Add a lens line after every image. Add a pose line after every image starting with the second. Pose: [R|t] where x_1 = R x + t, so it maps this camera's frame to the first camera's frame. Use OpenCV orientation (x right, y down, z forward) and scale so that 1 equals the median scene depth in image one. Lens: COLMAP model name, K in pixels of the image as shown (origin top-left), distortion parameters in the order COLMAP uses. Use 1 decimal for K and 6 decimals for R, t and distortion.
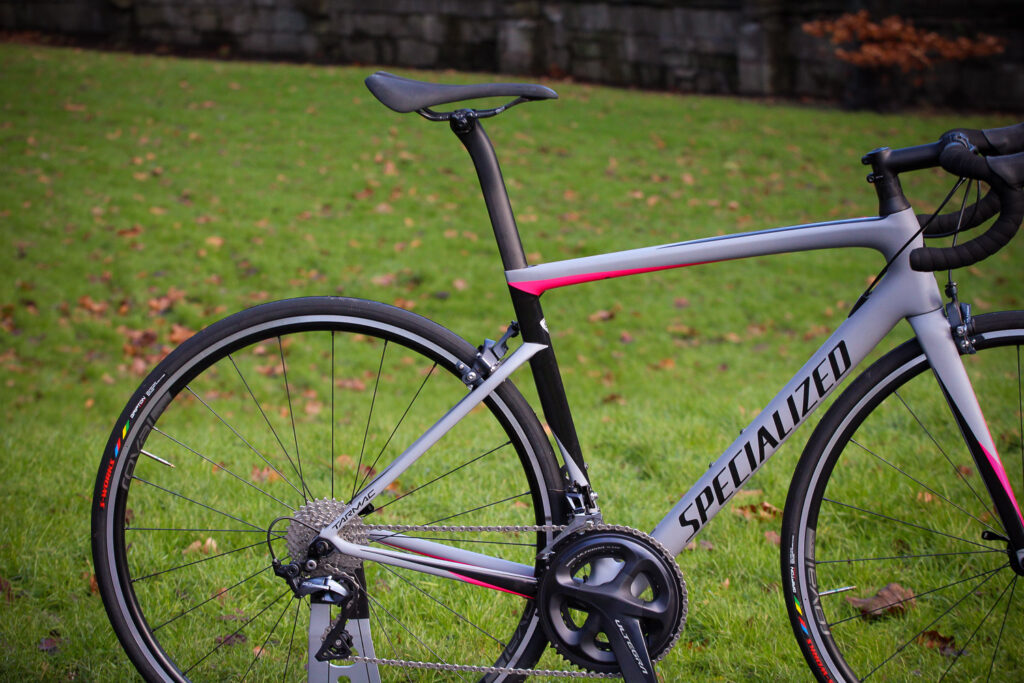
lens RADIAL K [[3687.7, 0, 512.0], [0, 3687.7, 341.5], [0, 0, 1]] dist [-0.127451, -3.255522]
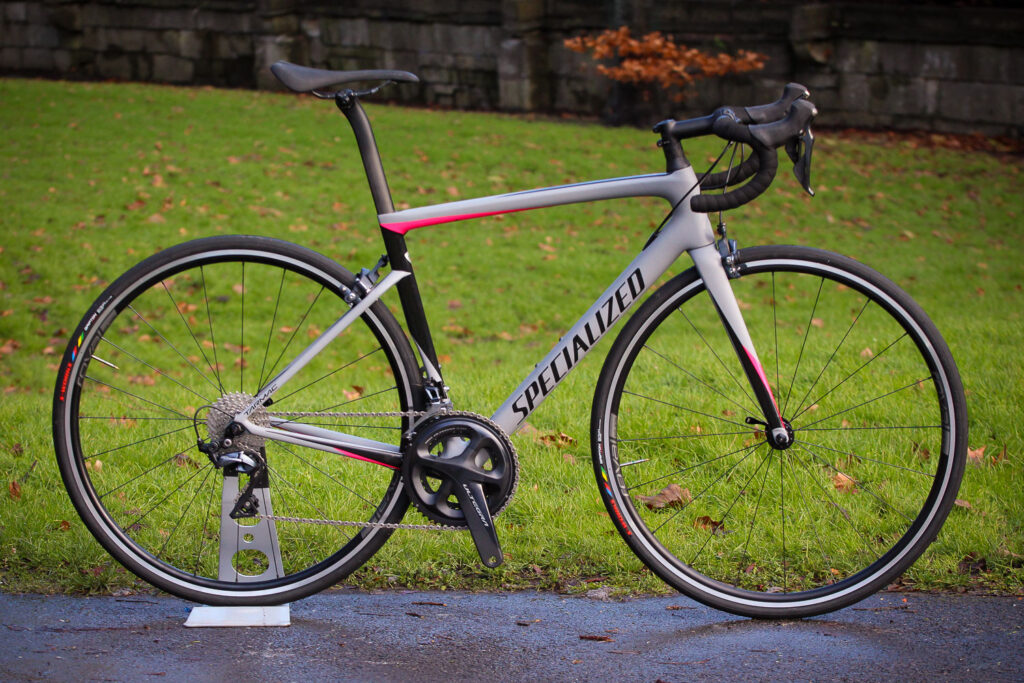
lens RADIAL K [[3800.4, 0, 512.0], [0, 3800.4, 341.5], [0, 0, 1]] dist [-0.287281, -0.666158]
pose [[0.997786, -0.000855, 0.066501, -0.043287], [0.001319, 0.999975, -0.006937, 0.034414], [-0.066493, 0.007010, 0.997762, -0.330163]]
